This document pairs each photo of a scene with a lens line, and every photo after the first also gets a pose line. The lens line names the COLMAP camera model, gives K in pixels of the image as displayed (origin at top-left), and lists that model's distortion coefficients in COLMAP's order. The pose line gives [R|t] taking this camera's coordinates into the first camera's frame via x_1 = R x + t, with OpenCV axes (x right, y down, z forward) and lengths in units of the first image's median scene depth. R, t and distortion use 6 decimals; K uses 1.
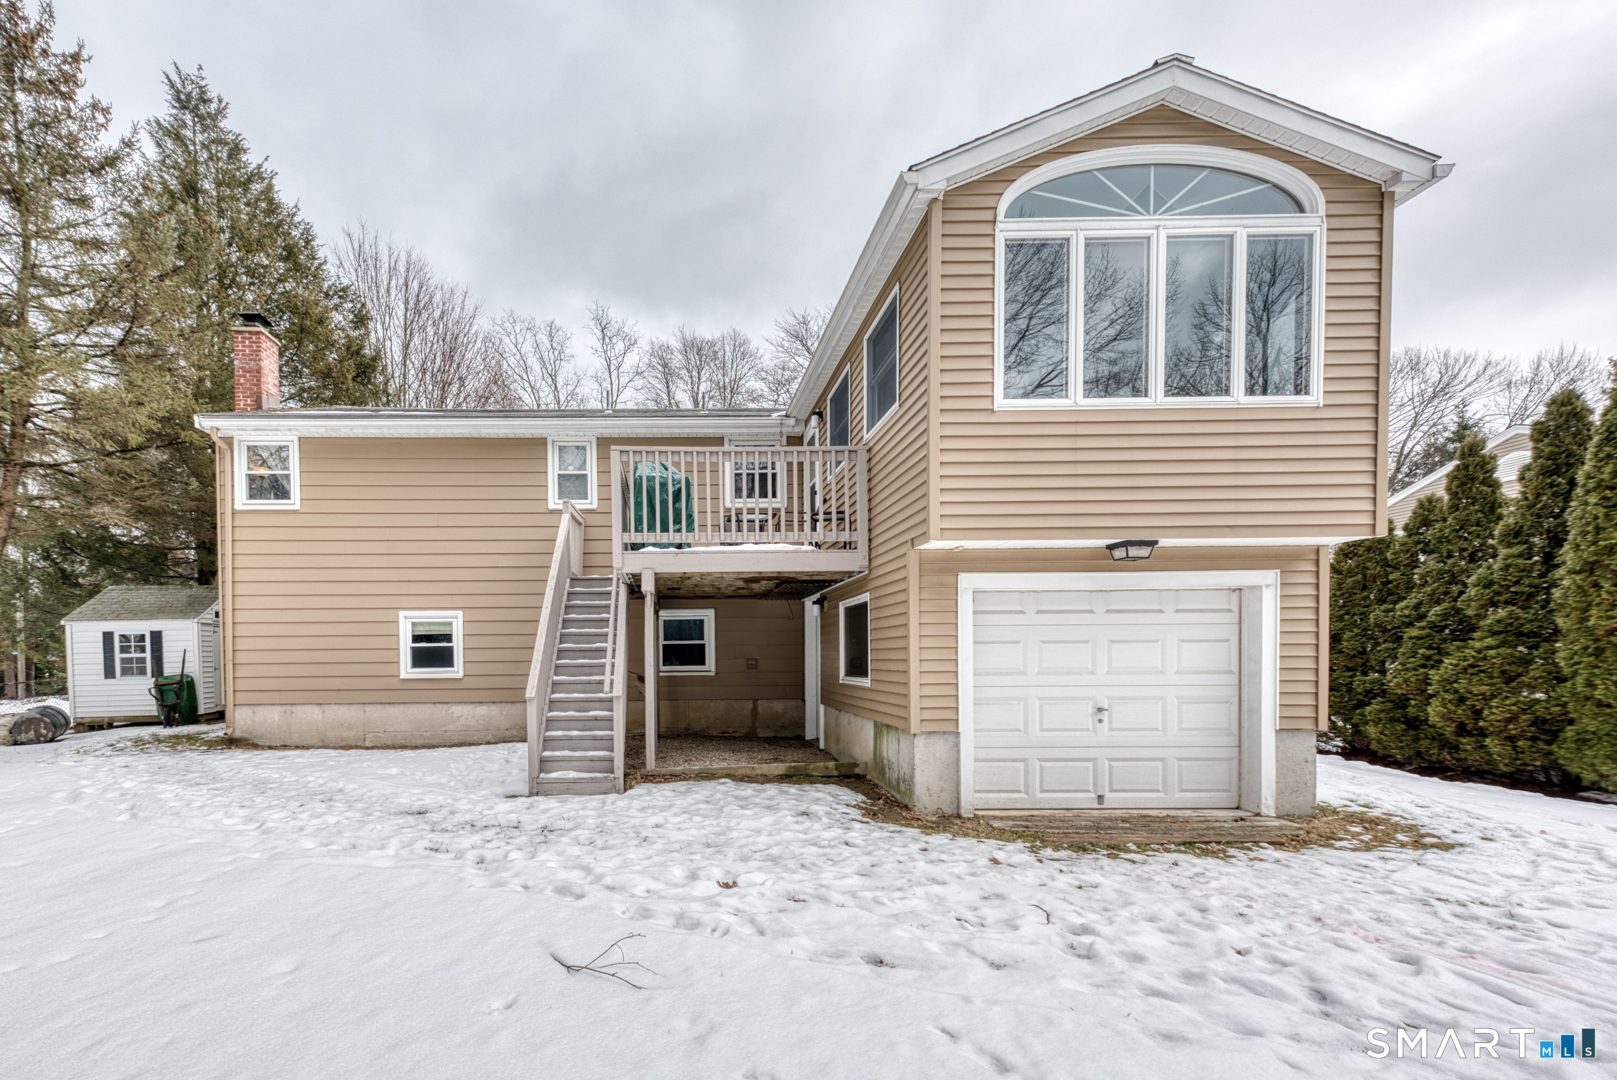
lens RADIAL K [[482.6, 0, 808.5], [0, 482.6, 540.0], [0, 0, 1]] dist [0.015467, 0.000005]
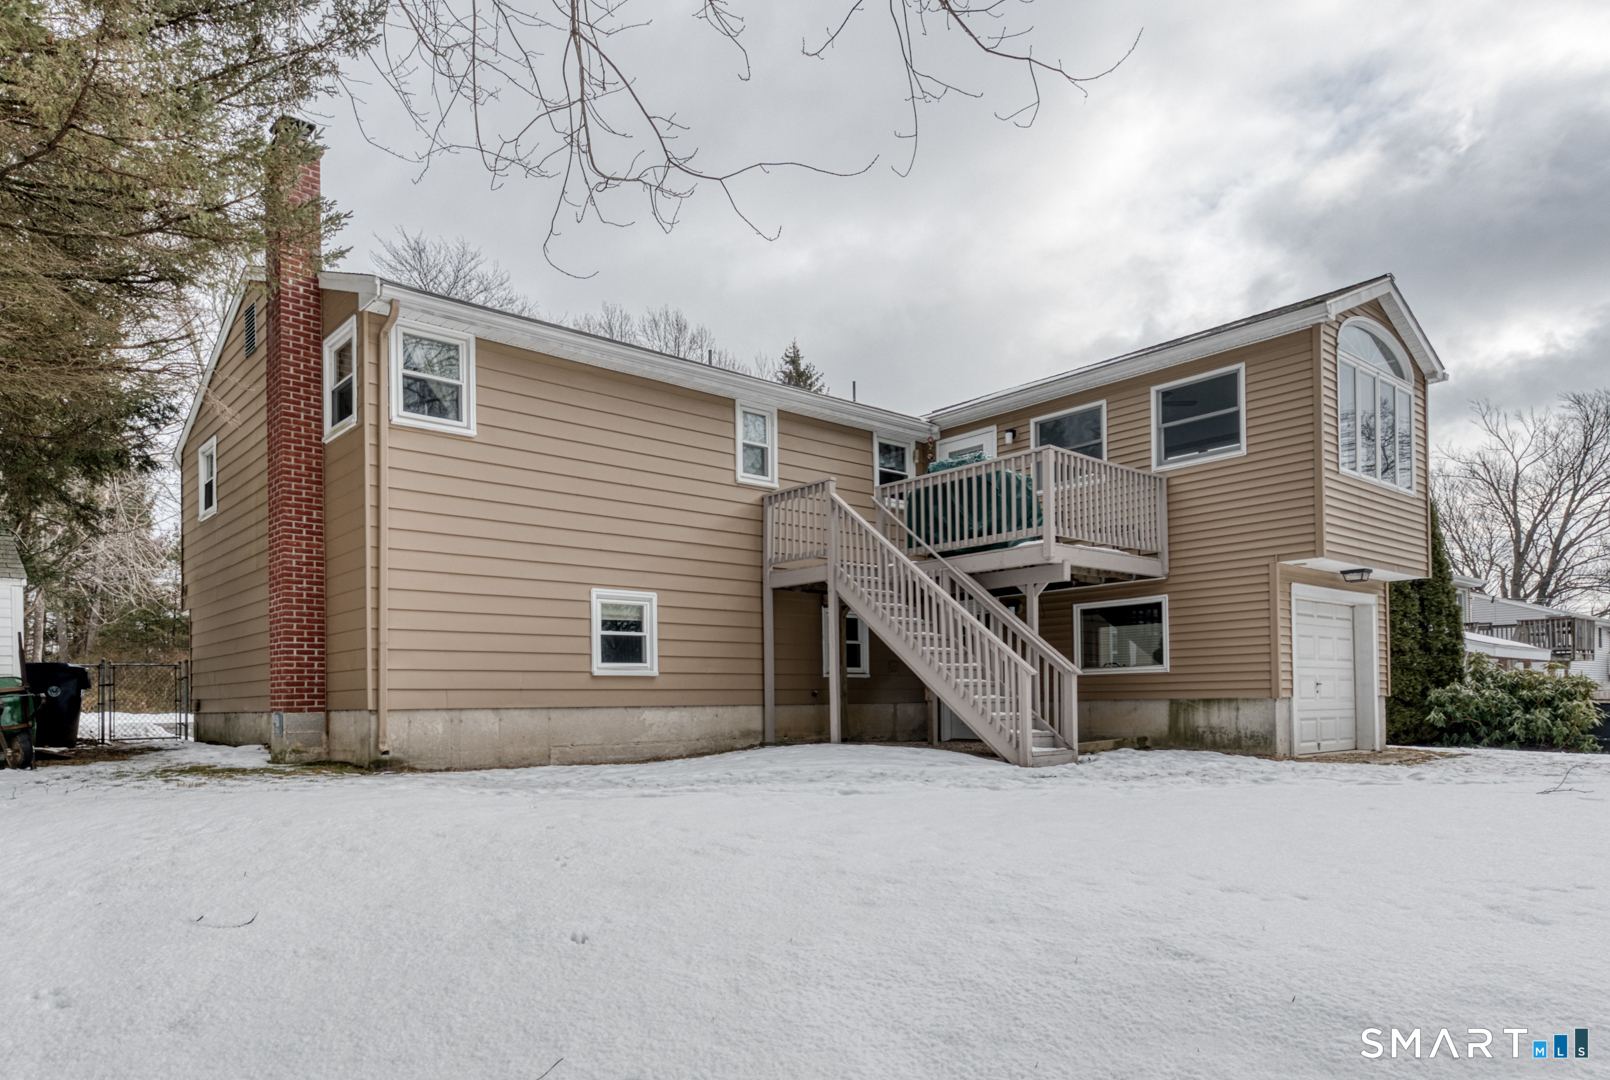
lens RADIAL K [[548.8, 0, 805.2], [0, 548.8, 533.7], [0, 0, 1]] dist [0.015054, -0.000010]
pose [[0.906831, 0.104594, 0.408311, -0.898838], [-0.089320, 0.994407, -0.056356, 0.079930], [-0.411922, 0.014635, 0.911101, 0.068012]]
